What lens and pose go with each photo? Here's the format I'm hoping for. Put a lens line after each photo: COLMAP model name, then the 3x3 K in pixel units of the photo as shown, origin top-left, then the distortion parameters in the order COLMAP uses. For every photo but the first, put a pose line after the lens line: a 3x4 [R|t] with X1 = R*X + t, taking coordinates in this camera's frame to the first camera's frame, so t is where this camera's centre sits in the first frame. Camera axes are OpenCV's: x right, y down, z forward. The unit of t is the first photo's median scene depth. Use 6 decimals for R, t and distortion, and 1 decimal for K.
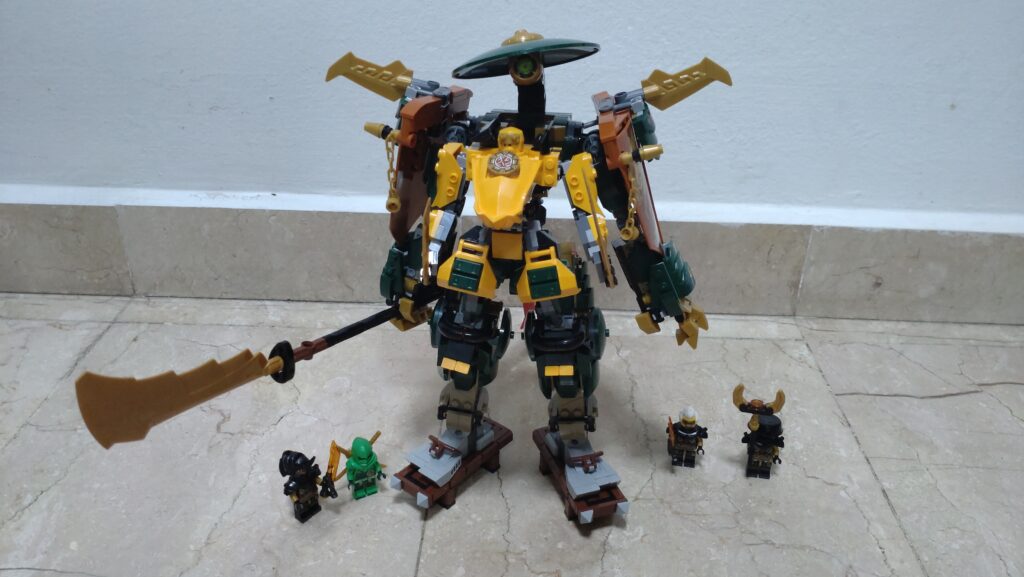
lens RADIAL K [[840.4, 0, 513.4], [0, 840.4, 288.6], [0, 0, 1]] dist [0.070088, -0.165118]
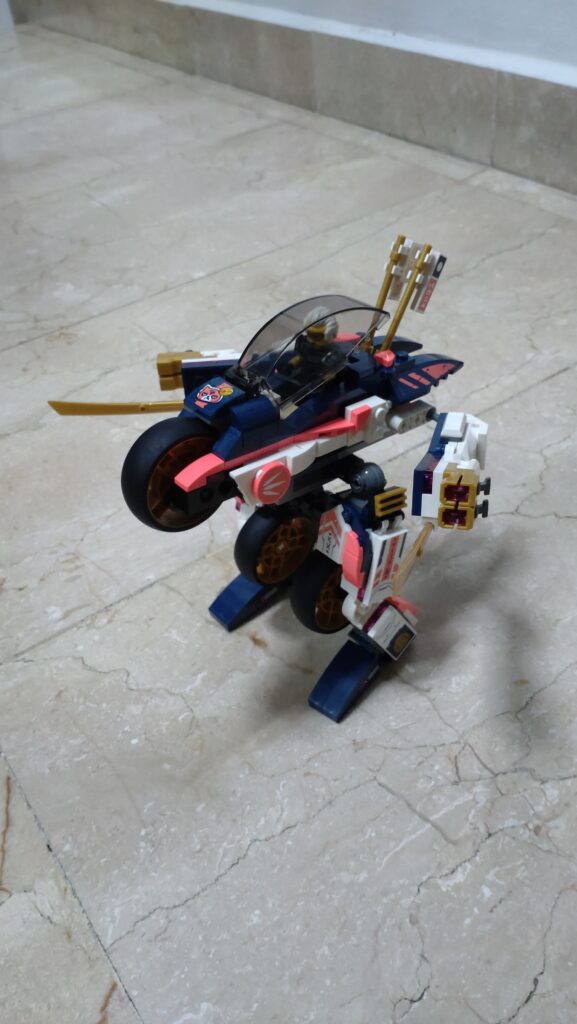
lens RADIAL K [[852.2, 0, 289.3], [0, 852.2, 511.1], [0, 0, 1]] dist [0.061318, -0.170894]
pose [[0.589209, 0.468979, -0.657944, 0.967770], [-0.293428, 0.882912, 0.366561, 0.112207], [0.752816, -0.022922, 0.657832, 0.091677]]
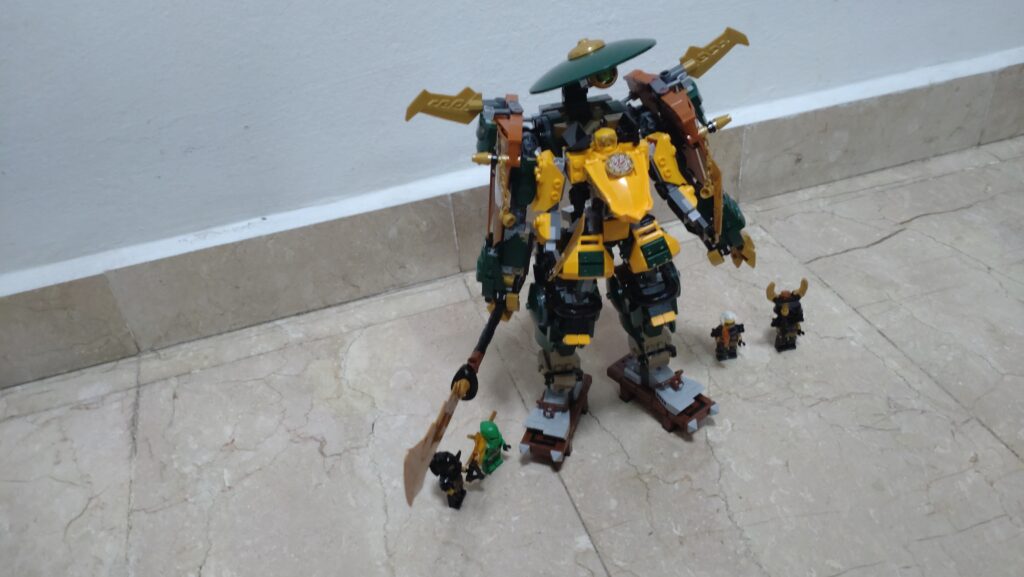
lens RADIAL K [[834.0, 0, 513.6], [0, 834.0, 290.2], [0, 0, 1]] dist [0.072857, -0.161799]
pose [[0.936848, -0.276251, 0.214478, -0.313310], [0.247892, 0.957109, 0.149972, -0.137241], [-0.246709, -0.087334, 0.965146, -0.057723]]
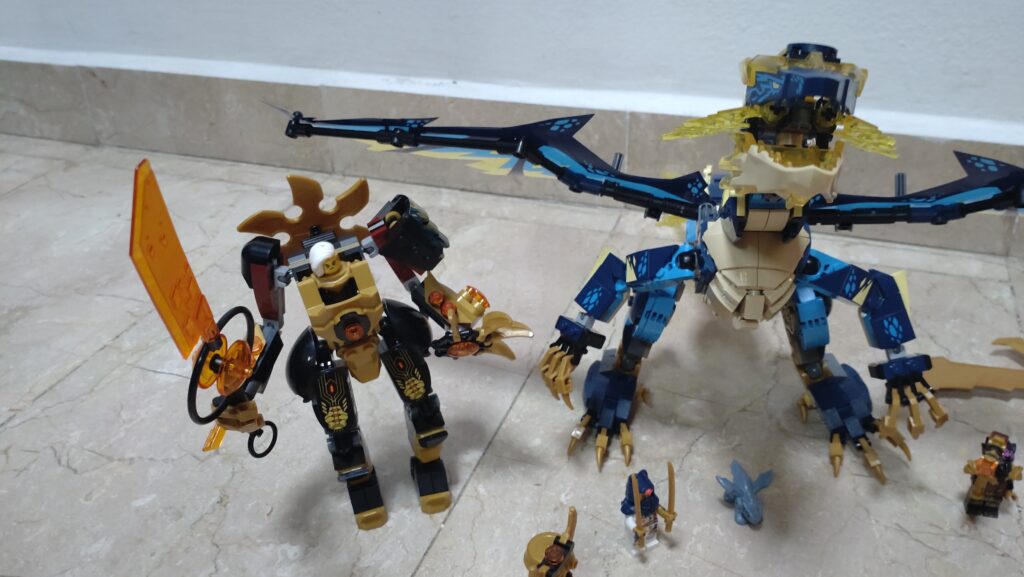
lens RADIAL K [[844.4, 0, 513.2], [0, 844.4, 290.1], [0, 0, 1]] dist [0.064380, -0.162554]
pose [[0.943792, 0.120751, -0.307694, 0.171794], [-0.103114, 0.991986, 0.073012, 0.073980], [0.314044, -0.037181, 0.948680, 0.041117]]
